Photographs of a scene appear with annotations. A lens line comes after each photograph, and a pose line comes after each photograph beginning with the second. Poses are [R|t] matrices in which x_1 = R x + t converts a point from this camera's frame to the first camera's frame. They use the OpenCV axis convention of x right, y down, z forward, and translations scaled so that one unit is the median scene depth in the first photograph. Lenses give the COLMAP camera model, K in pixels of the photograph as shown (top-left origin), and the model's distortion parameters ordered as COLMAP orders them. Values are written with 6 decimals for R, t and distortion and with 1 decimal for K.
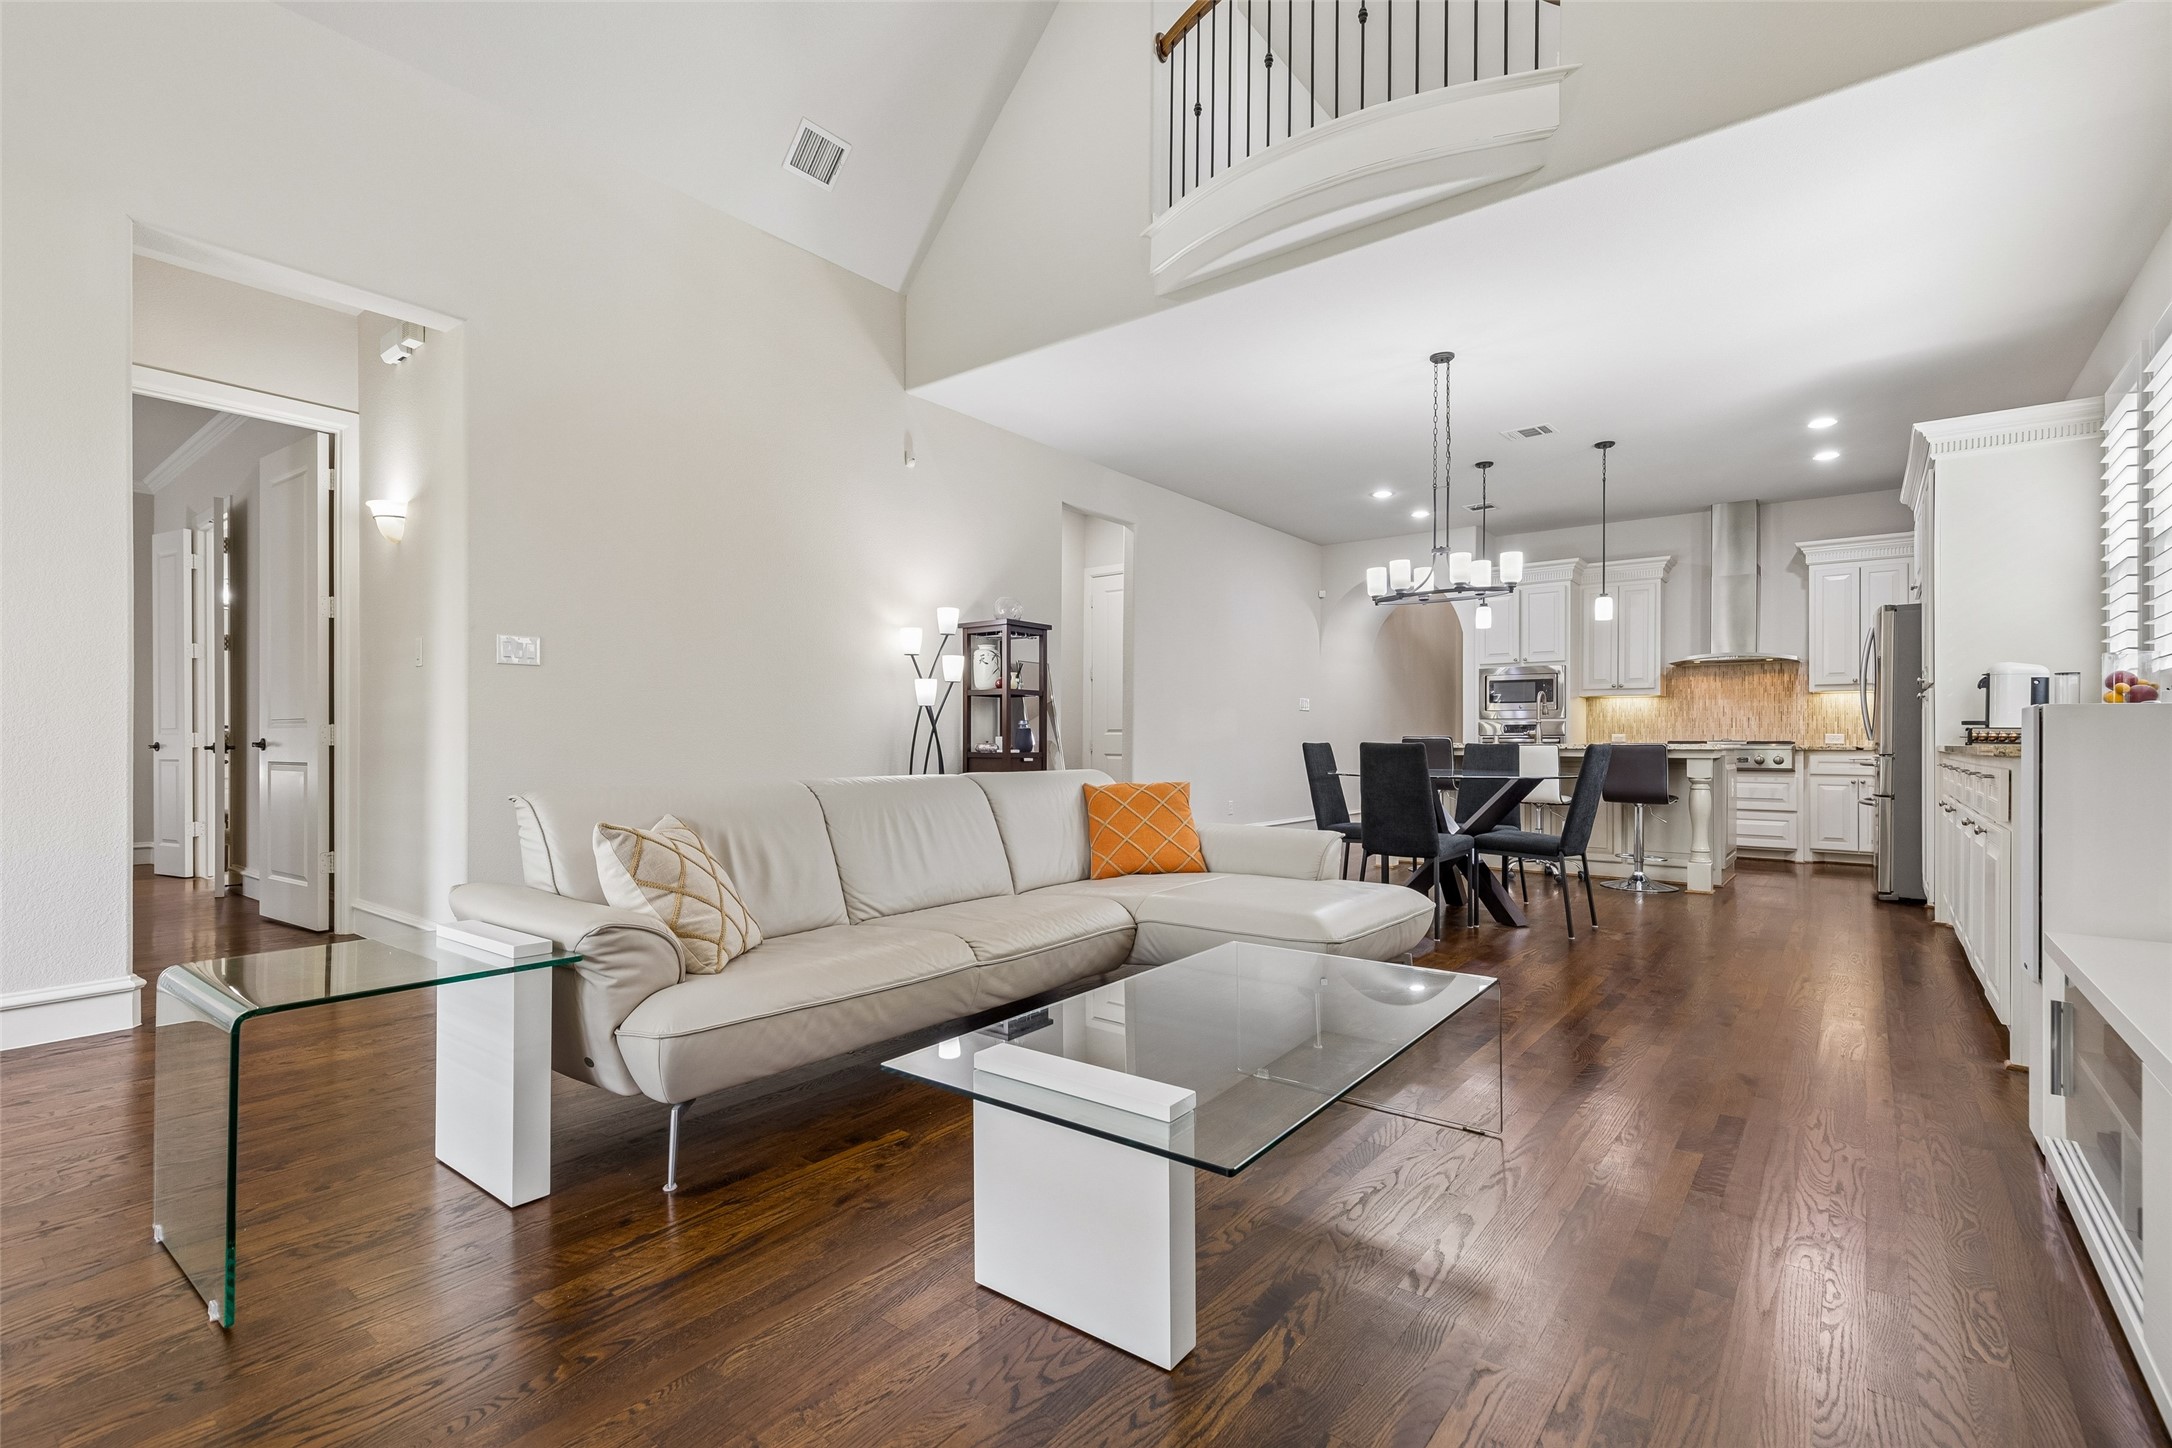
lens RADIAL K [[981.2, 0, 1091.3], [0, 981.2, 731.6], [0, 0, 1]] dist [0.010825, -0.001912]
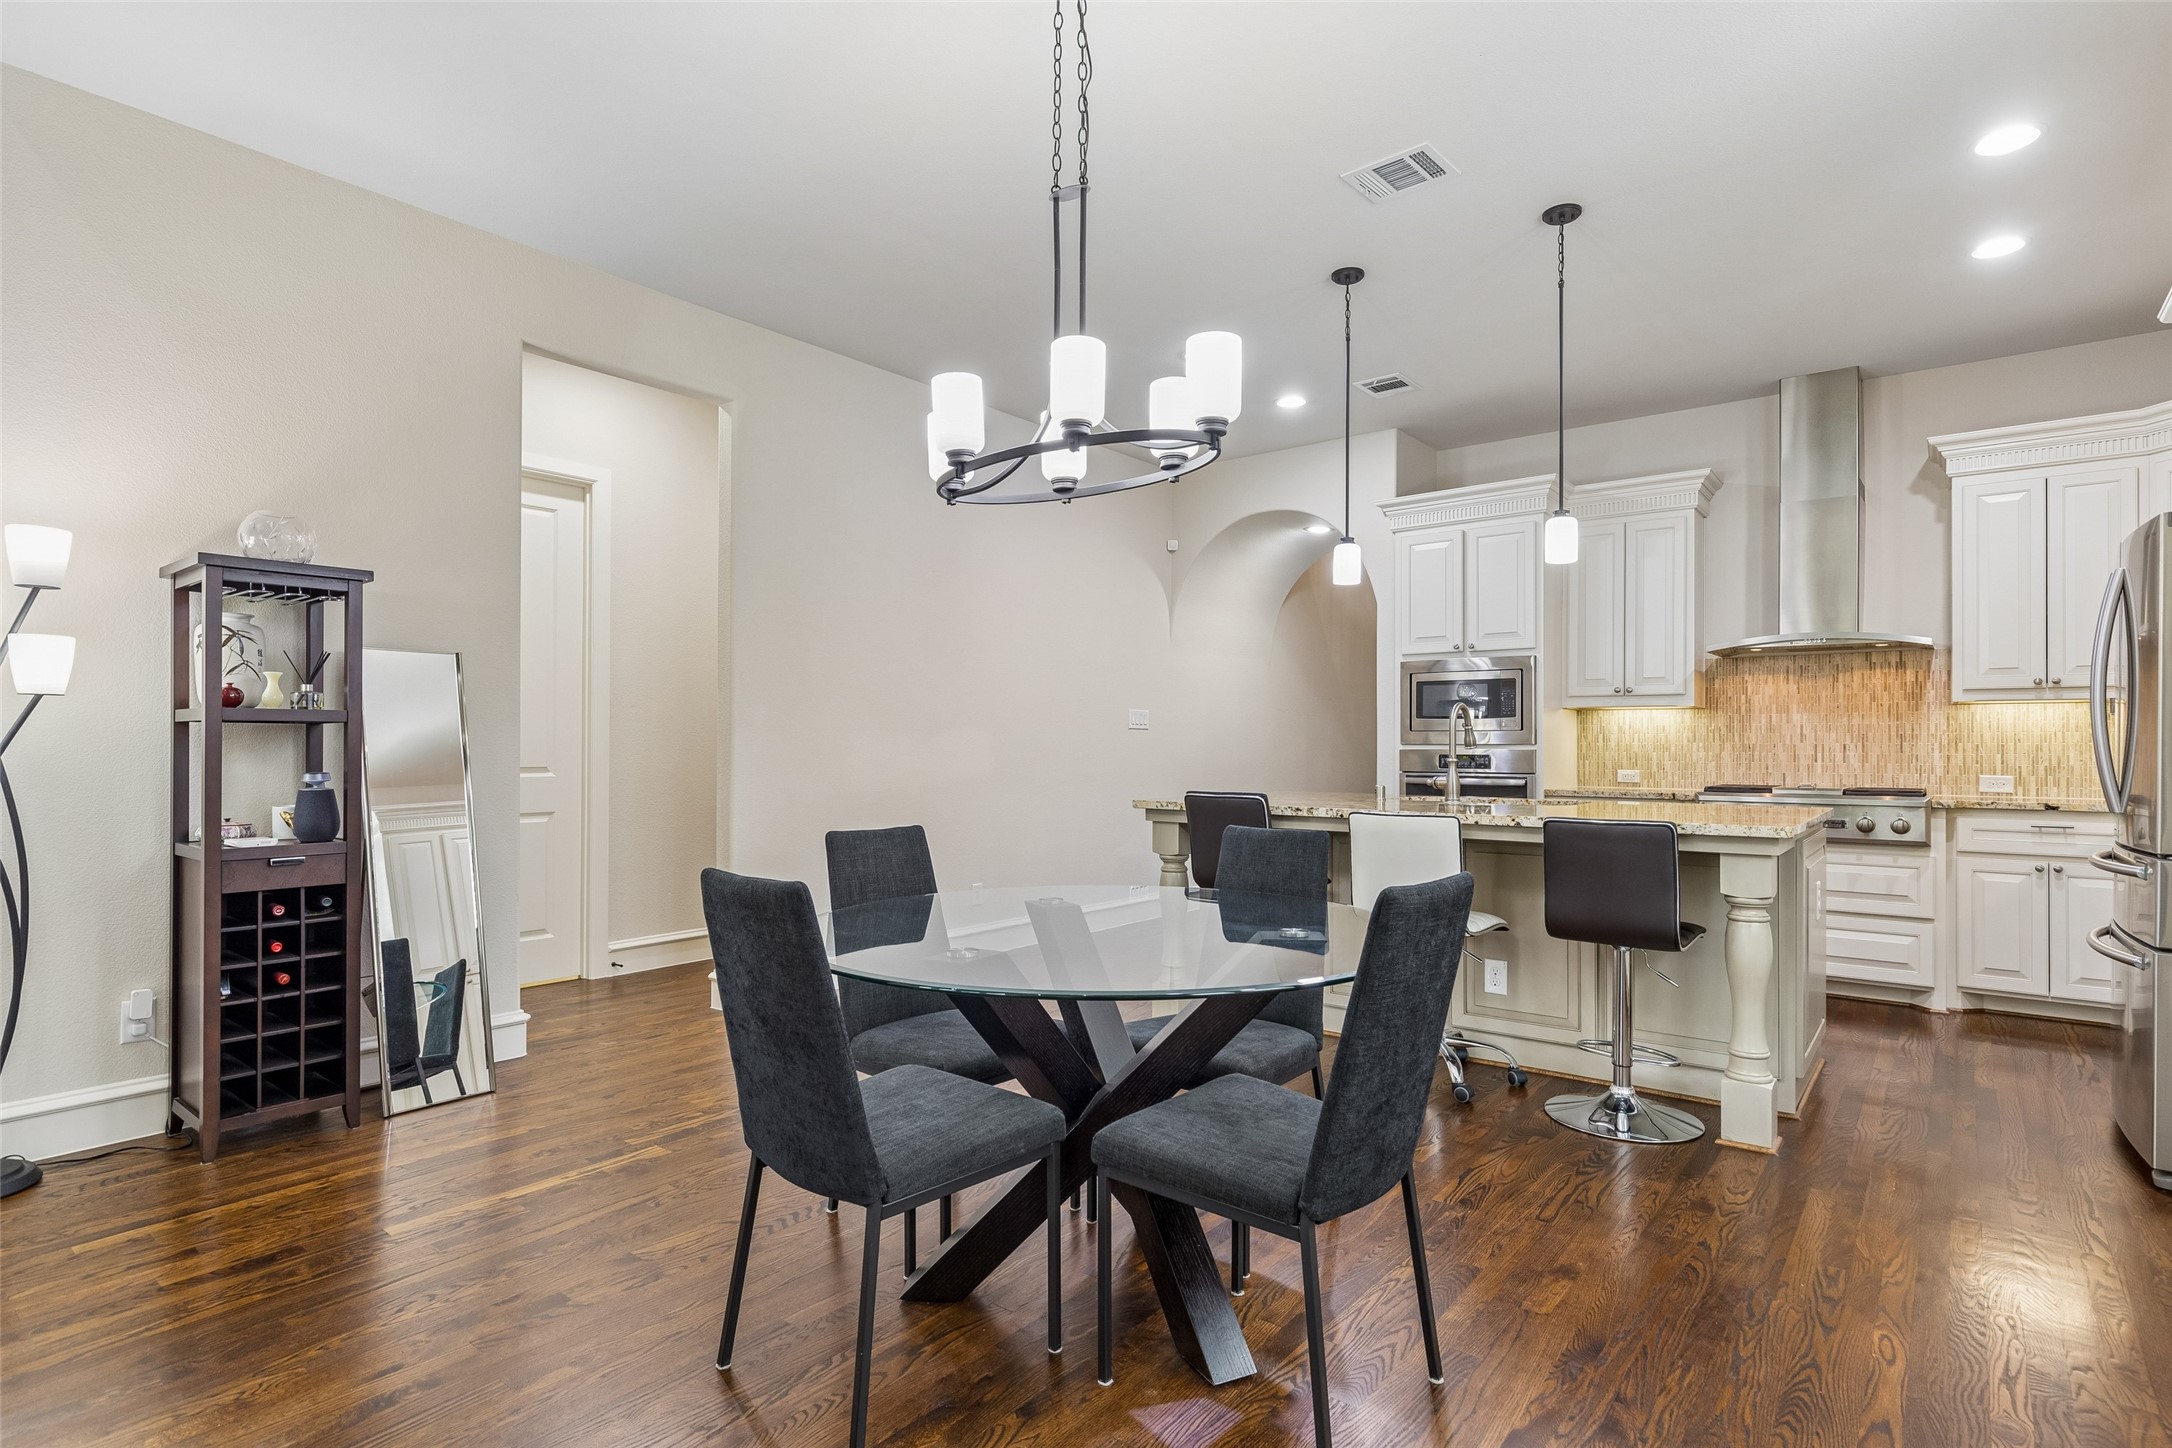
lens RADIAL K [[1119.0, 0, 1089.1], [0, 1119.0, 733.4], [0, 0, 1]] dist [0.006828, 0.002462]
pose [[0.999991, -0.003240, 0.002562, 0.232264], [0.003238, 0.999995, 0.000461, -0.024046], [-0.002563, -0.000453, 0.999997, 0.357959]]
